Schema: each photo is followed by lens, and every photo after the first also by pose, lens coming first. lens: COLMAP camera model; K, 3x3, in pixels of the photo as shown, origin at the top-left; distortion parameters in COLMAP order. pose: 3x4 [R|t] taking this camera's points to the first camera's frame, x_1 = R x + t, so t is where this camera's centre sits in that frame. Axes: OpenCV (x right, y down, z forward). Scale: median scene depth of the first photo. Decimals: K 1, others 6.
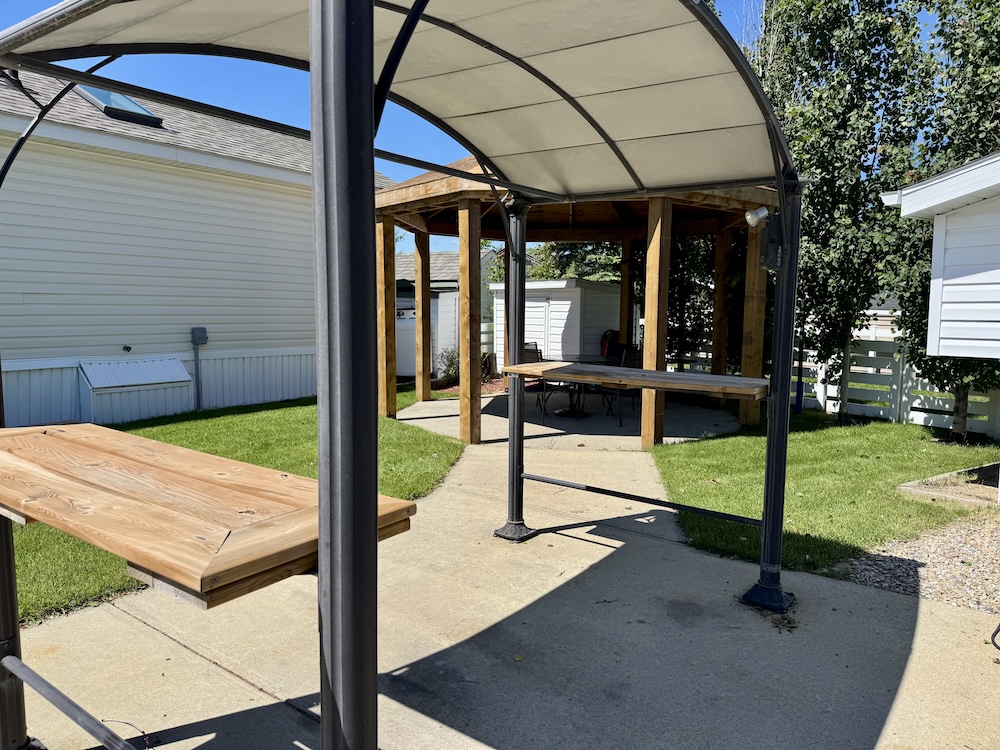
lens RADIAL K [[713.6, 0, 499.2], [0, 713.6, 379.8], [0, 0, 1]] dist [0.037852, -0.001228]
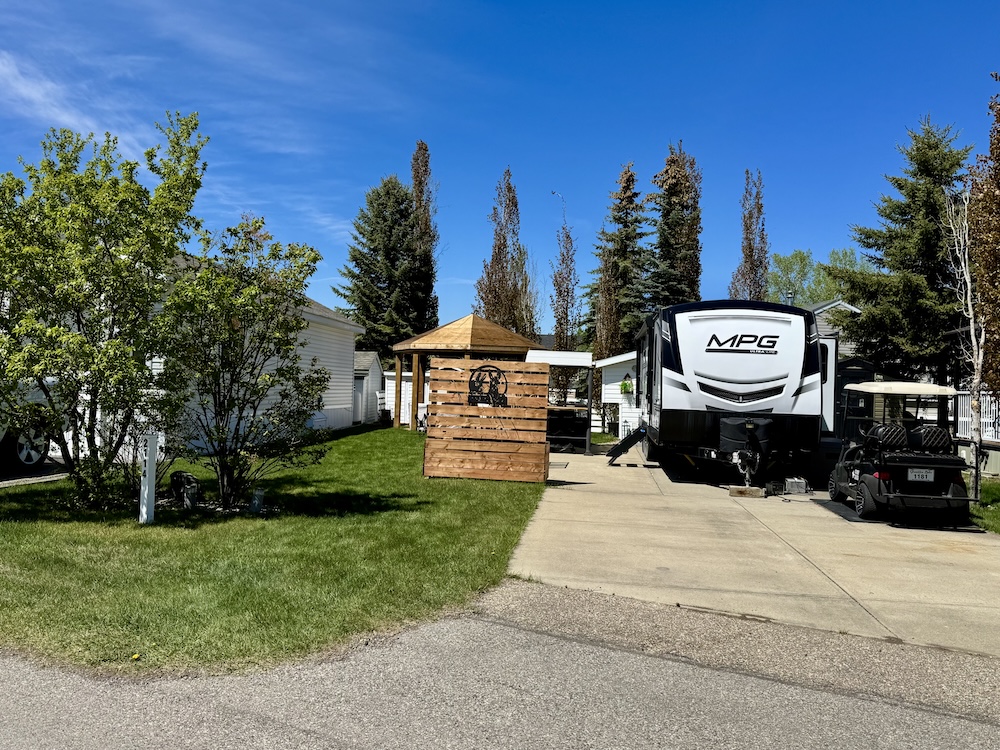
lens RADIAL K [[860.4, 0, 503.1], [0, 860.4, 377.3], [0, 0, 1]] dist [0.032335, -0.019200]
pose [[0.867989, 0.020831, 0.496147, -1.633347], [0.026826, 0.995694, -0.088735, 0.171472], [-0.495859, 0.090331, 0.863692, -2.067795]]
